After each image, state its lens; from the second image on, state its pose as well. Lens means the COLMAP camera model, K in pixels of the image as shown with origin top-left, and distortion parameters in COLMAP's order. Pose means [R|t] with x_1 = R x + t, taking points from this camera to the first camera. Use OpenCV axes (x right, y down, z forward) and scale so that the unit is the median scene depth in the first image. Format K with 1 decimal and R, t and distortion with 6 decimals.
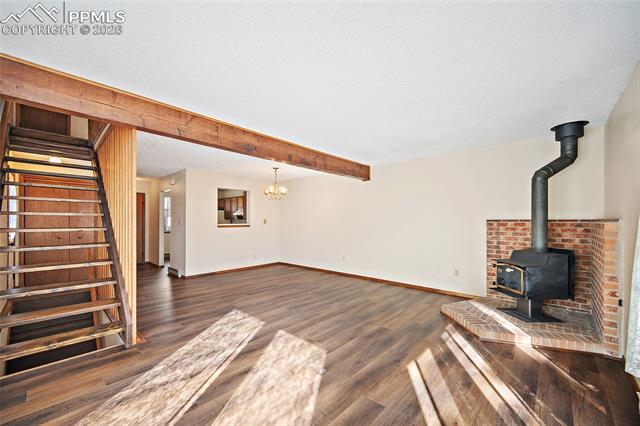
lens RADIAL K [[257.0, 0, 315.1], [0, 257.0, 217.6], [0, 0, 1]] dist [0.001186, 0.000105]
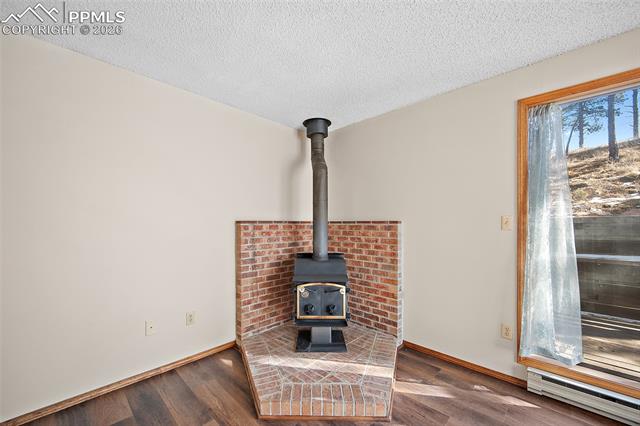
lens RADIAL K [[257.0, 0, 315.1], [0, 257.0, 217.6], [0, 0, 1]] dist [0.001186, 0.000105]
pose [[0.014123, 0.020152, 0.999697, 0.024116], [-0.017715, 0.999645, -0.019901, 0.012824], [-0.999743, -0.017428, 0.014475, 1.005522]]
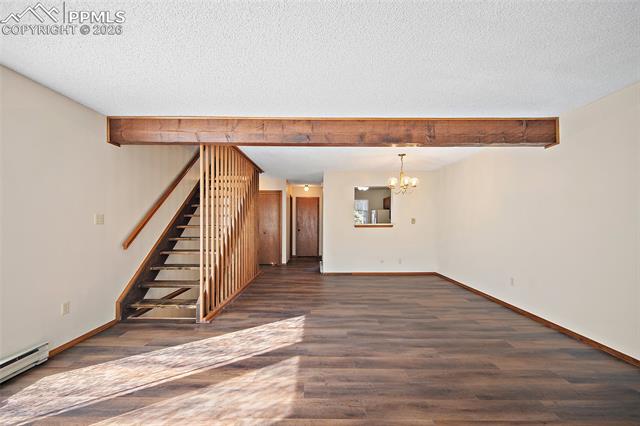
lens RADIAL K [[257.0, 0, 315.1], [0, 257.0, 217.6], [0, 0, 1]] dist [0.001186, 0.000105]
pose [[0.680155, -0.010378, -0.732995, 0.451888], [0.010633, 0.999934, -0.004291, 0.009208], [0.732991, -0.004875, 0.680221, 0.456810]]
